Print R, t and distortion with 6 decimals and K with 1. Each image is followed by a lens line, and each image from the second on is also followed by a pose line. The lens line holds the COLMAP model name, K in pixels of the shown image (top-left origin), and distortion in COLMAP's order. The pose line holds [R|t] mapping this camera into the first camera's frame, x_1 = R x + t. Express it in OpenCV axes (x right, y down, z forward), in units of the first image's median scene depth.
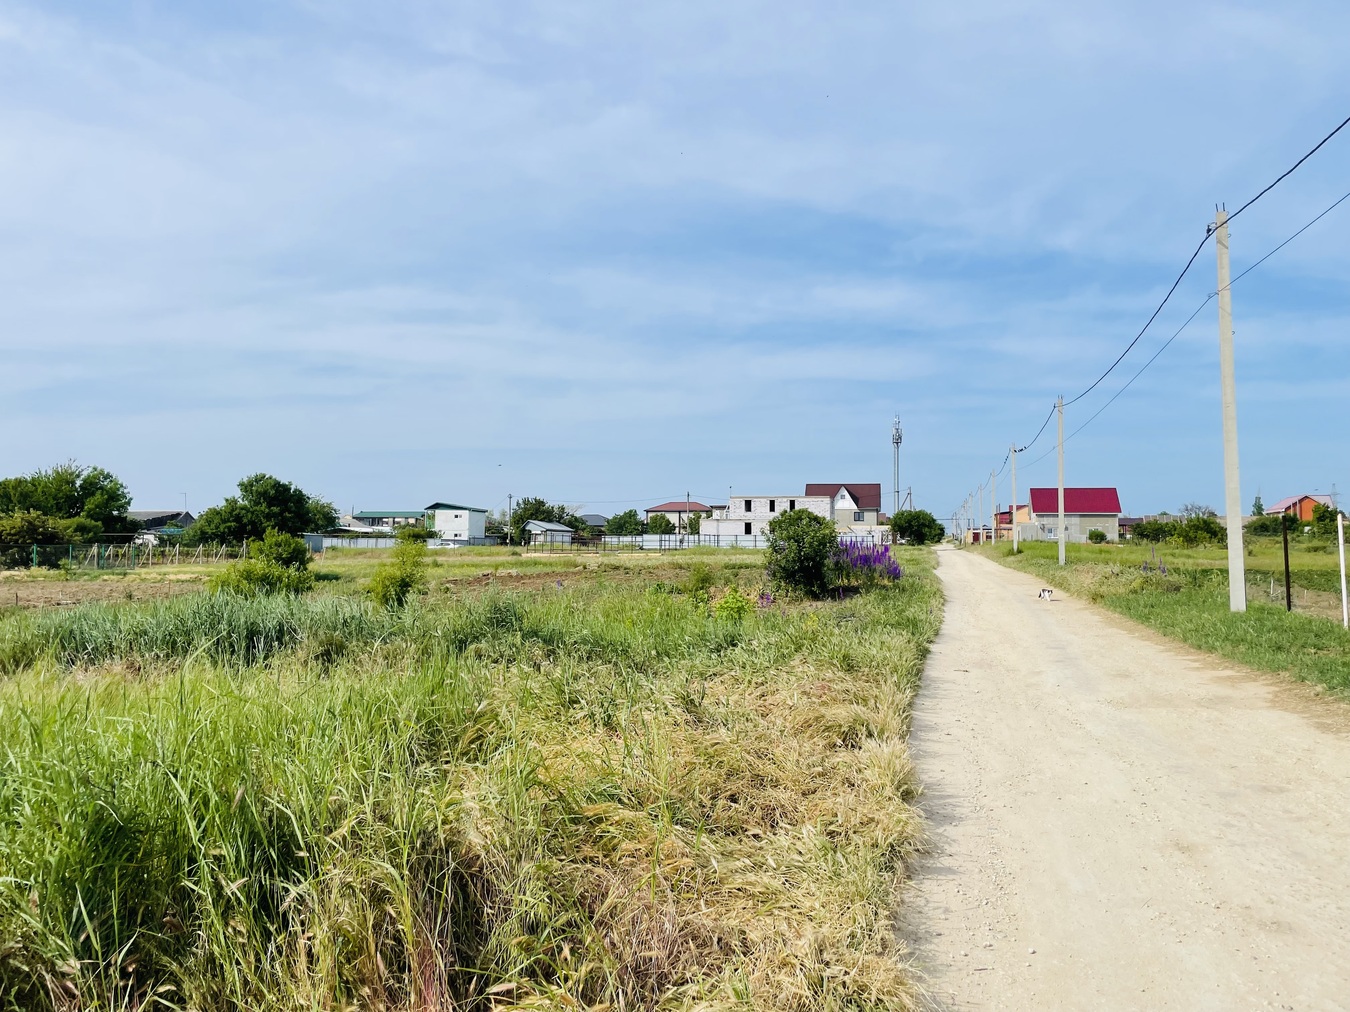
lens RADIAL K [[1038.3, 0, 673.7], [0, 1038.3, 505.7], [0, 0, 1]] dist [0.046701, -0.007969]
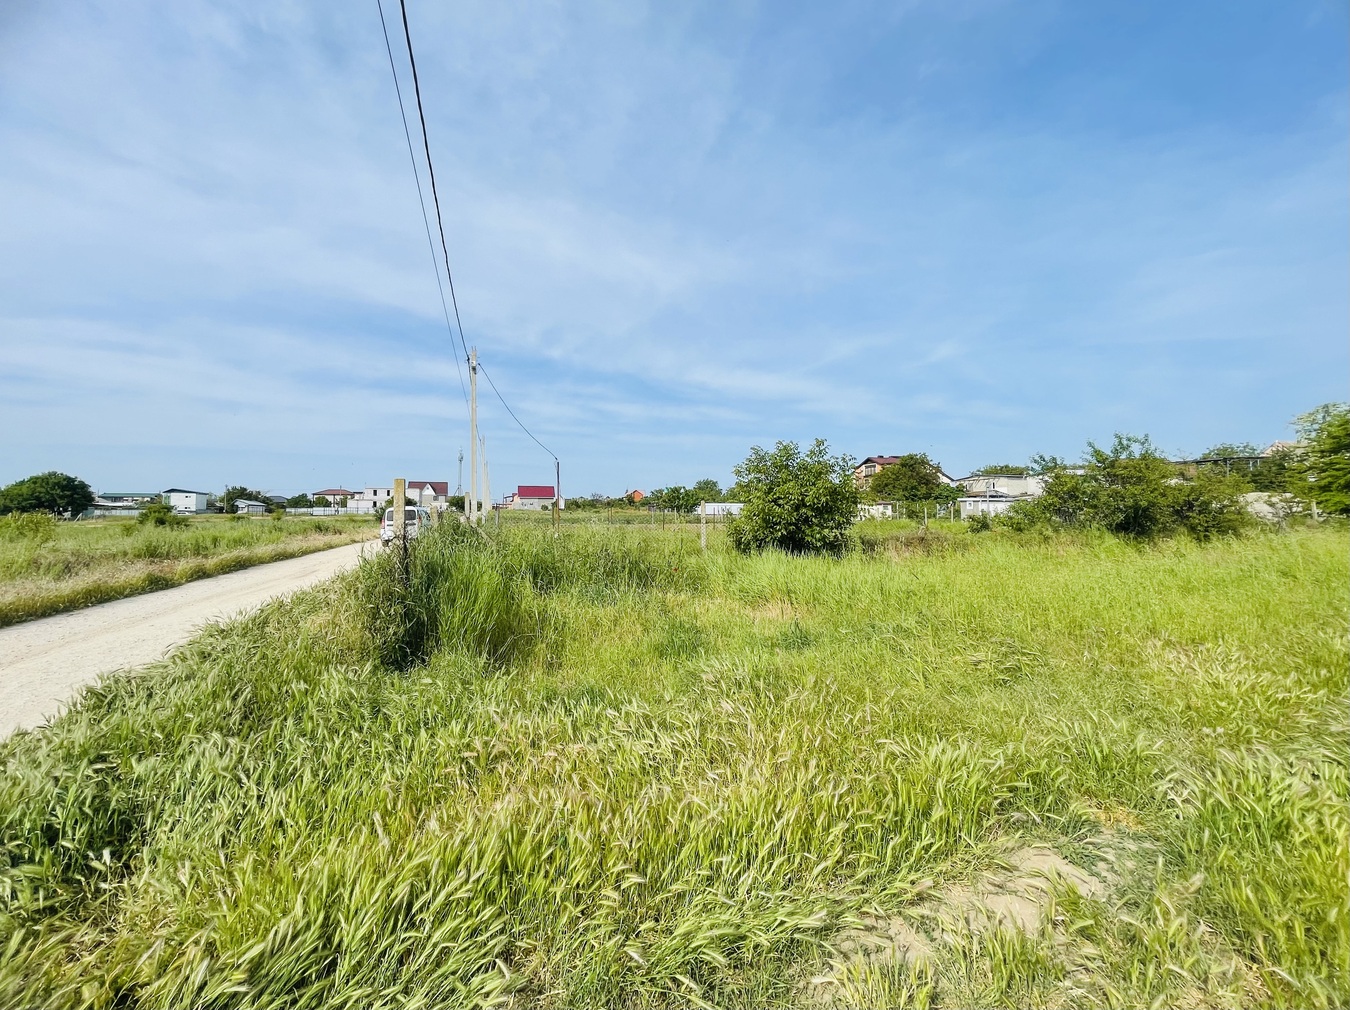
lens RADIAL K [[568.8, 0, 647.4], [0, 568.8, 525.9], [0, 0, 1]] dist [-0.001798, -0.000033]
pose [[0.868933, -0.016818, 0.494643, -0.012041], [-0.013846, 0.998205, 0.058263, -0.006175], [-0.494735, -0.057475, 0.867141, -0.165641]]
